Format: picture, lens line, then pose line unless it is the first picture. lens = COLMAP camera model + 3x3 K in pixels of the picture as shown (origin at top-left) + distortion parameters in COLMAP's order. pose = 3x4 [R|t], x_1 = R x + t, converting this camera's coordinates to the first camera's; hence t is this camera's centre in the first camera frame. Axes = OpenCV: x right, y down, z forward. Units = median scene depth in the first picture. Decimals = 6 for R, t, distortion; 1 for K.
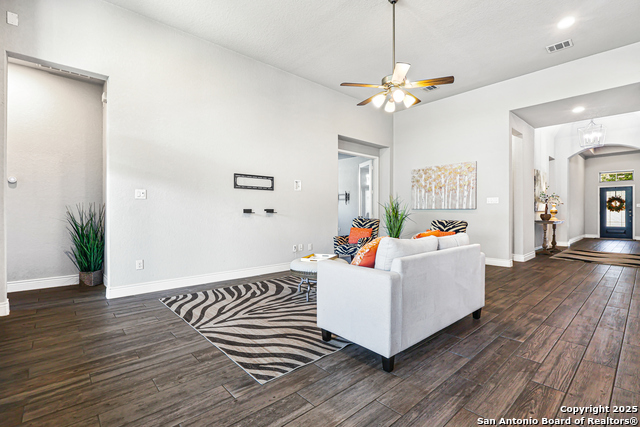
lens RADIAL K [[295.1, 0, 317.4], [0, 295.1, 213.0], [0, 0, 1]] dist [0.001154, 0.000437]
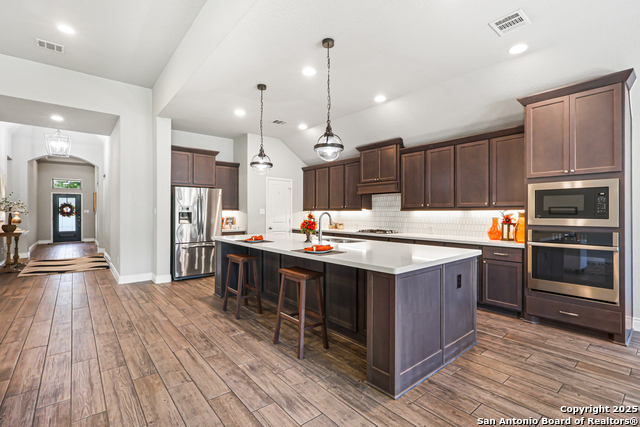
lens RADIAL K [[295.1, 0, 315.7], [0, 295.1, 213.3], [0, 0, 1]] dist [0.001154, 0.000437]
pose [[0.040966, -0.002838, 0.999156, -0.024883], [0.002410, 0.999993, 0.002742, -0.019888], [-0.999158, 0.002296, 0.040973, 0.058907]]
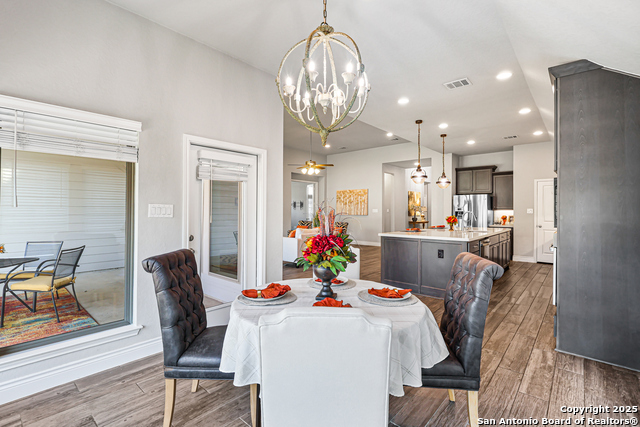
lens RADIAL K [[295.1, 0, 317.7], [0, 295.1, 211.1], [0, 0, 1]] dist [0.001154, 0.000437]
pose [[0.993574, 0.005927, 0.113032, 0.015511], [-0.005682, 0.999981, -0.002488, -0.018272], [-0.113044, 0.001830, 0.993588, -0.425736]]
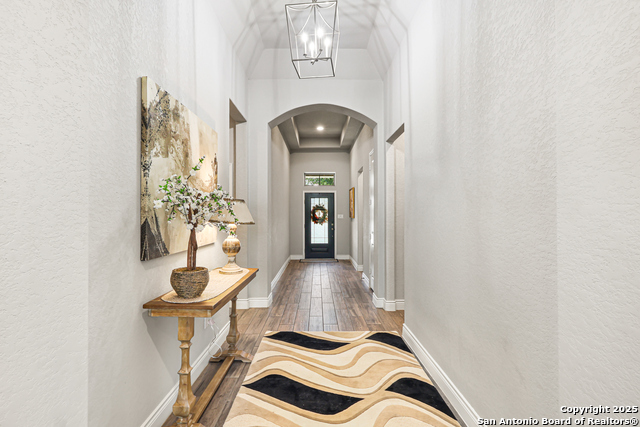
lens RADIAL K [[295.1, 0, 319.1], [0, 295.1, 212.3], [0, 0, 1]] dist [0.001154, 0.000437]
pose [[0.663185, 0.006909, 0.748423, 0.443306], [0.004126, 0.999908, -0.012887, -0.027729], [-0.748444, 0.011635, 0.663096, 0.505208]]
